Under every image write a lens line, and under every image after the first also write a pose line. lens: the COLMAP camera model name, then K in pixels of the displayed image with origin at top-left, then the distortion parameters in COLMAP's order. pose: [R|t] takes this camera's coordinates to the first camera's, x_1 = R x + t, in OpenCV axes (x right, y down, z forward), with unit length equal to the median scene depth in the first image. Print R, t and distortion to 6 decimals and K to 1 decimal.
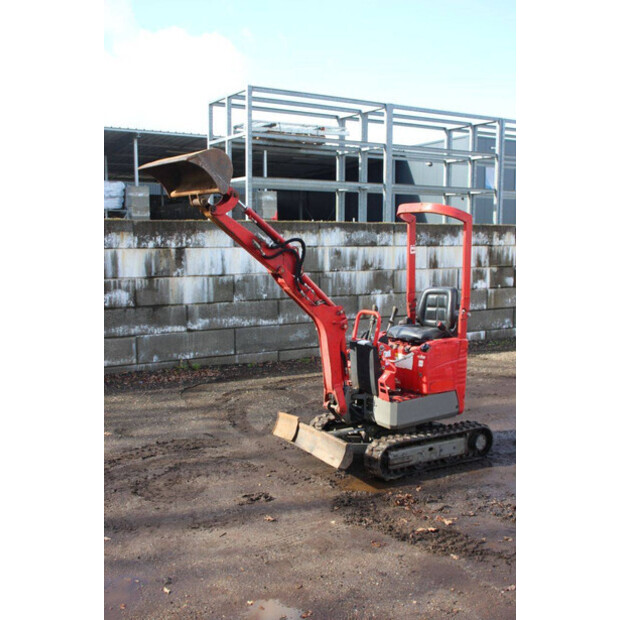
lens RADIAL K [[672.2, 0, 300.0], [0, 672.2, 313.9], [0, 0, 1]] dist [-0.042897, 0.000000]
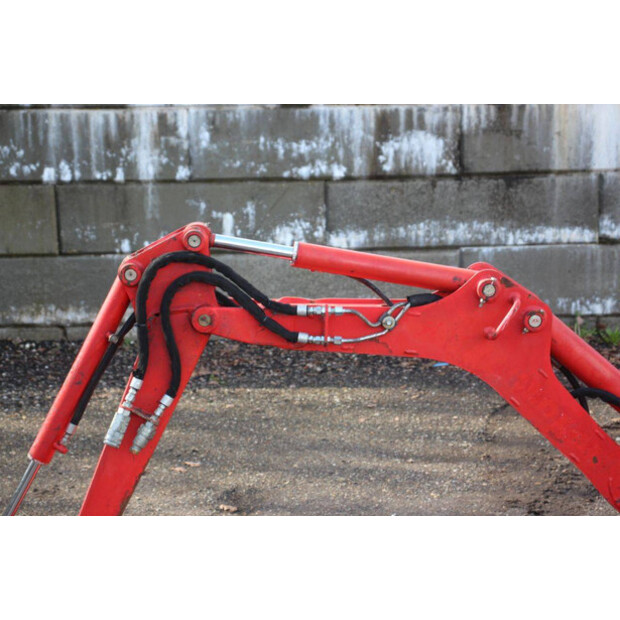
lens RADIAL K [[1438.2, 0, 312.5], [0, 1438.2, 316.2], [0, 0, 1]] dist [0.448414, 0.000000]
pose [[0.842354, 0.083710, -0.532383, 0.145347], [-0.035109, 0.994288, 0.100788, -0.010982], [0.537779, -0.066208, 0.840482, 0.217188]]
